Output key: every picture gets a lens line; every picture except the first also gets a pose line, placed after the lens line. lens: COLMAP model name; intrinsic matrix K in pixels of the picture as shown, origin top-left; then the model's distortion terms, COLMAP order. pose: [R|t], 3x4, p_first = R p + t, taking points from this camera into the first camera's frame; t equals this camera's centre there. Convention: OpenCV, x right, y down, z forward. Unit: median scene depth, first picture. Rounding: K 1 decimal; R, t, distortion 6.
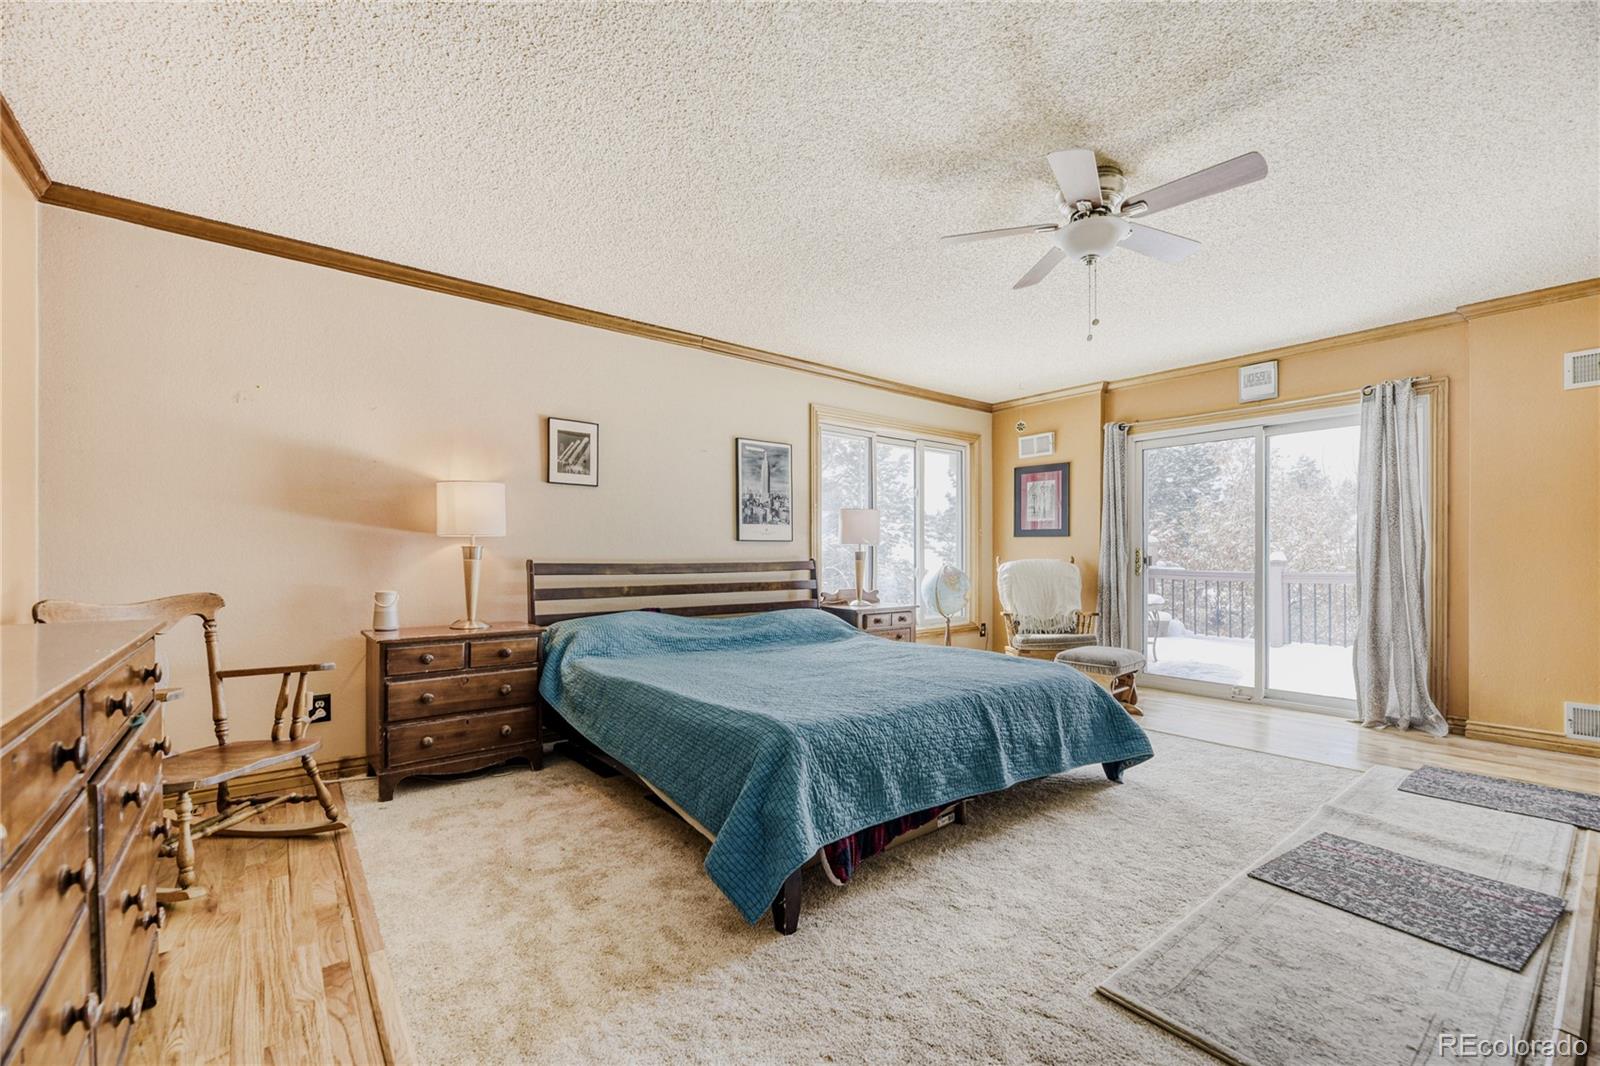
lens RADIAL K [[649.9, 0, 801.8], [0, 649.9, 549.2], [0, 0, 1]] dist [-0.000491, -0.000626]
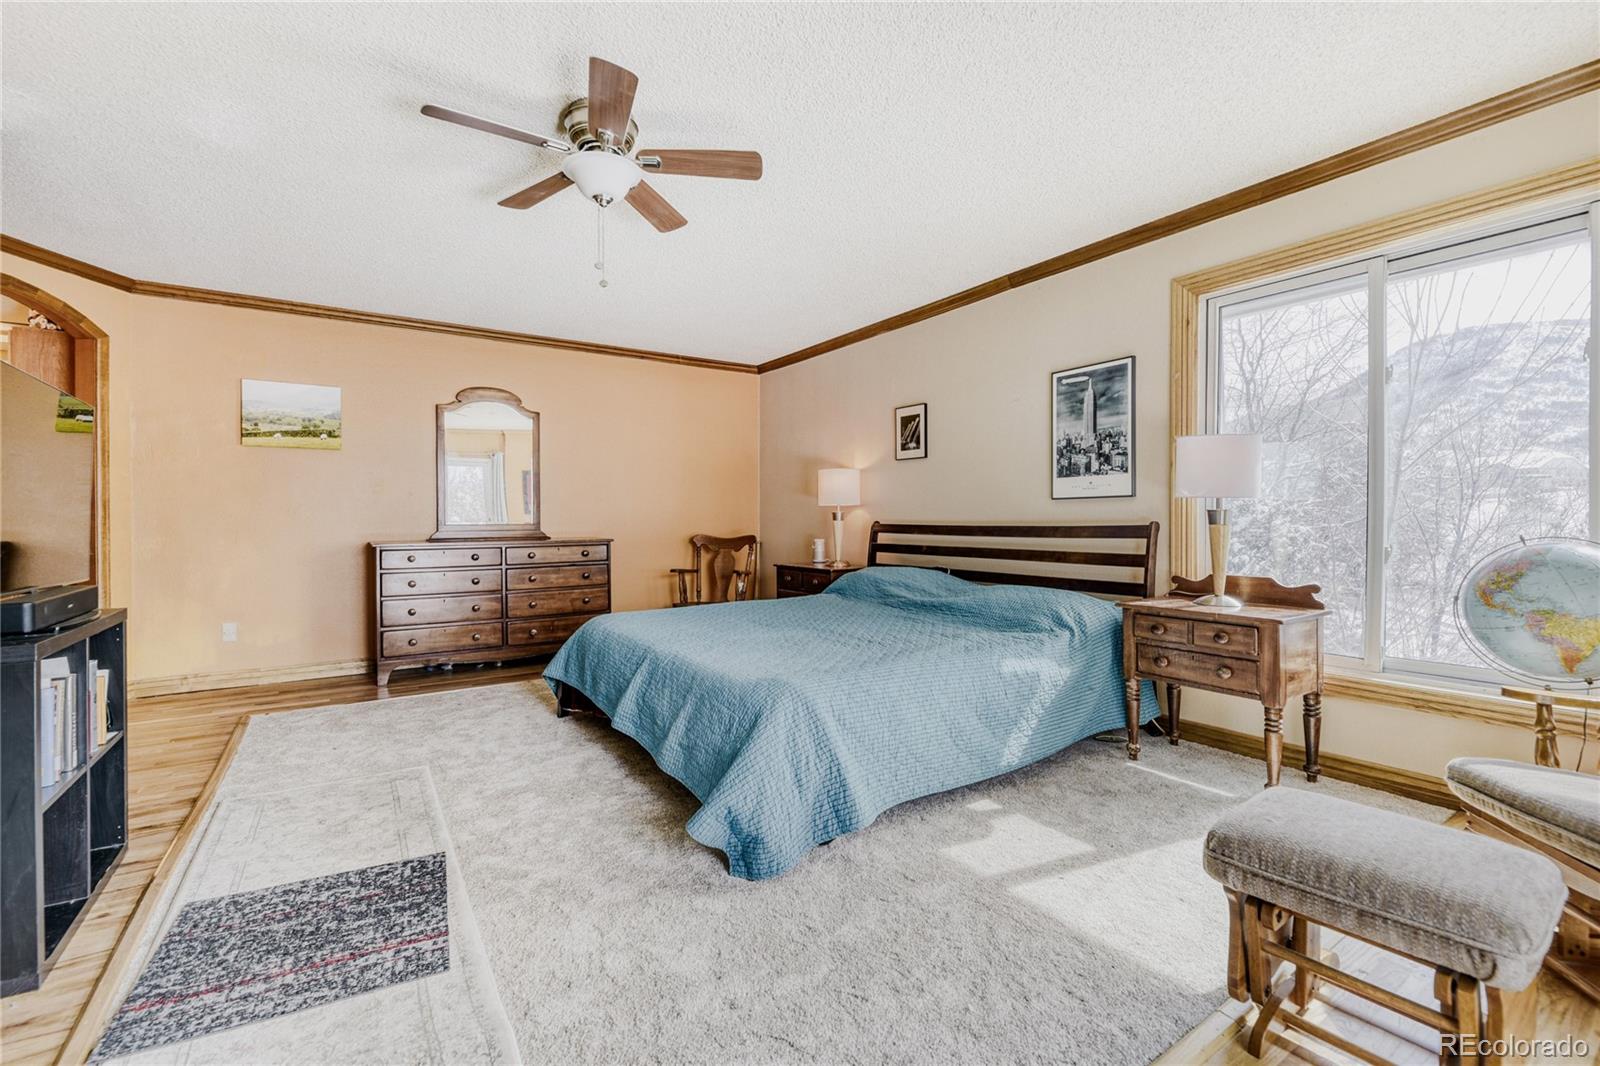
lens RADIAL K [[670.2, 0, 808.9], [0, 670.2, 527.3], [0, 0, 1]] dist [-0.006241, -0.000138]
pose [[-0.057866, 0.010846, -0.998265, 0.897357], [0.009535, 0.999901, 0.010311, 0.012309], [0.998279, -0.008922, -0.057964, 0.879014]]
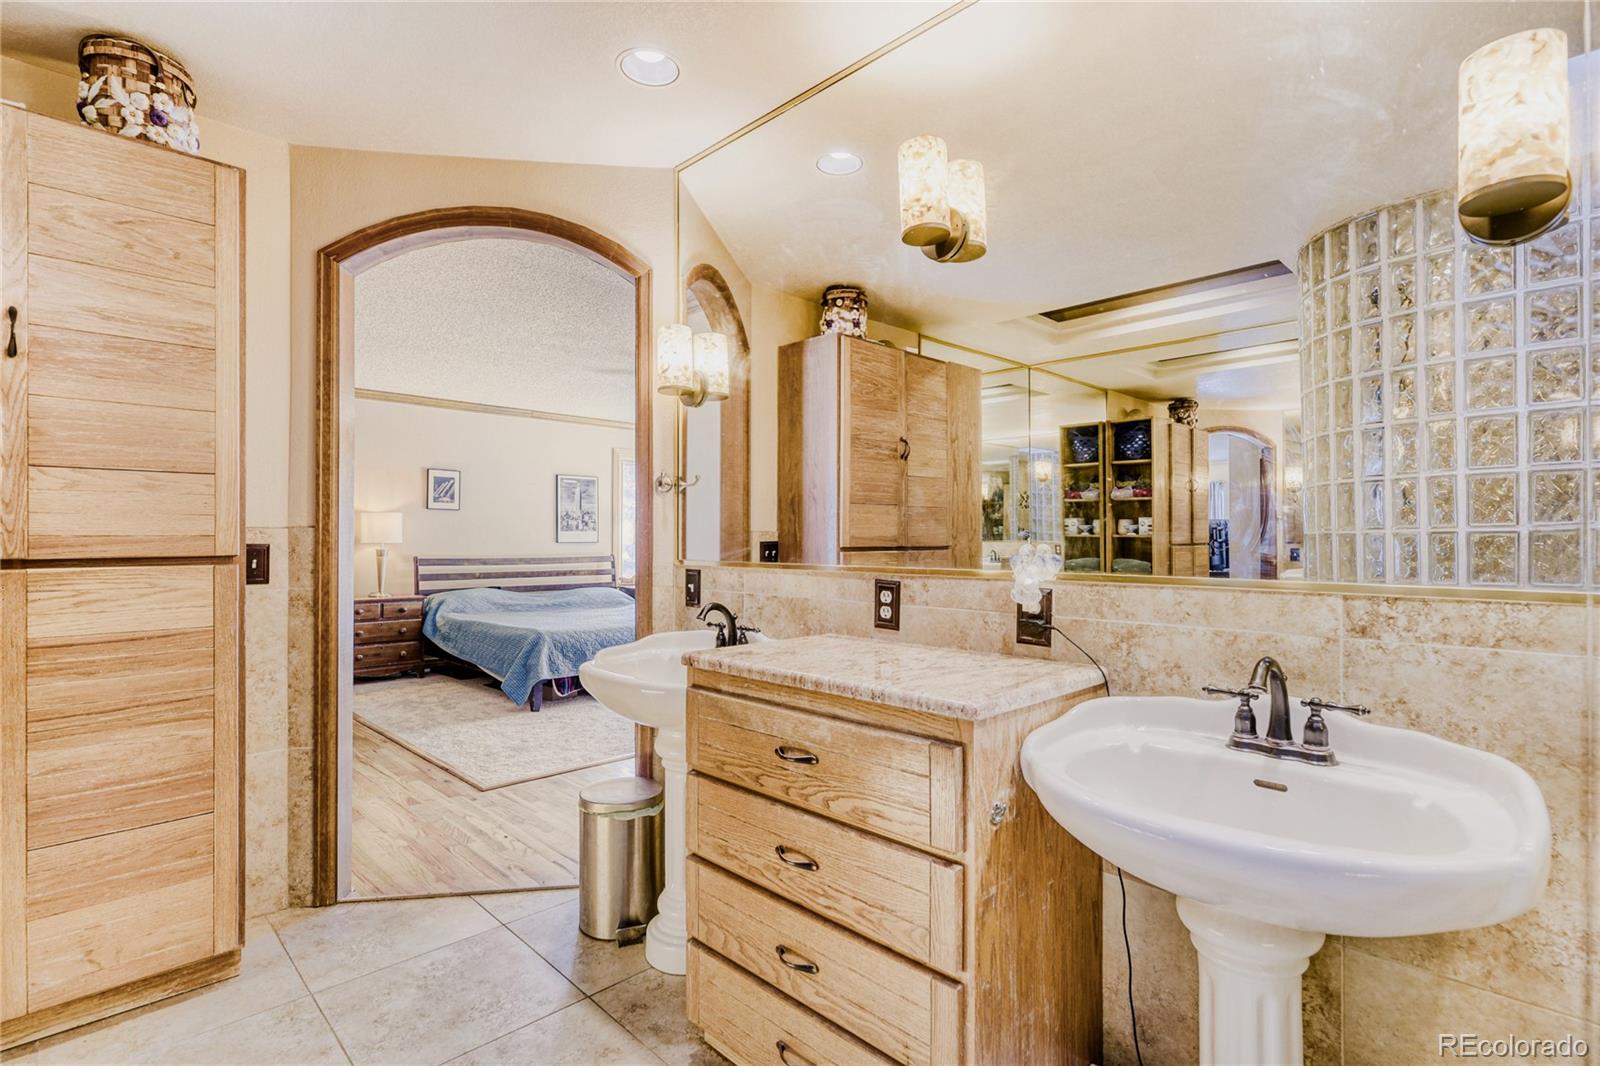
lens RADIAL K [[759.6, 0, 809.7], [0, 759.6, 532.9], [0, 0, 1]] dist [0.001447, 0.000051]
pose [[0.993164, 0.004392, 0.116649, 0.329762], [-0.004379, 0.999990, -0.000363, -0.044538], [-0.116649, -0.000151, 0.993173, -0.973150]]
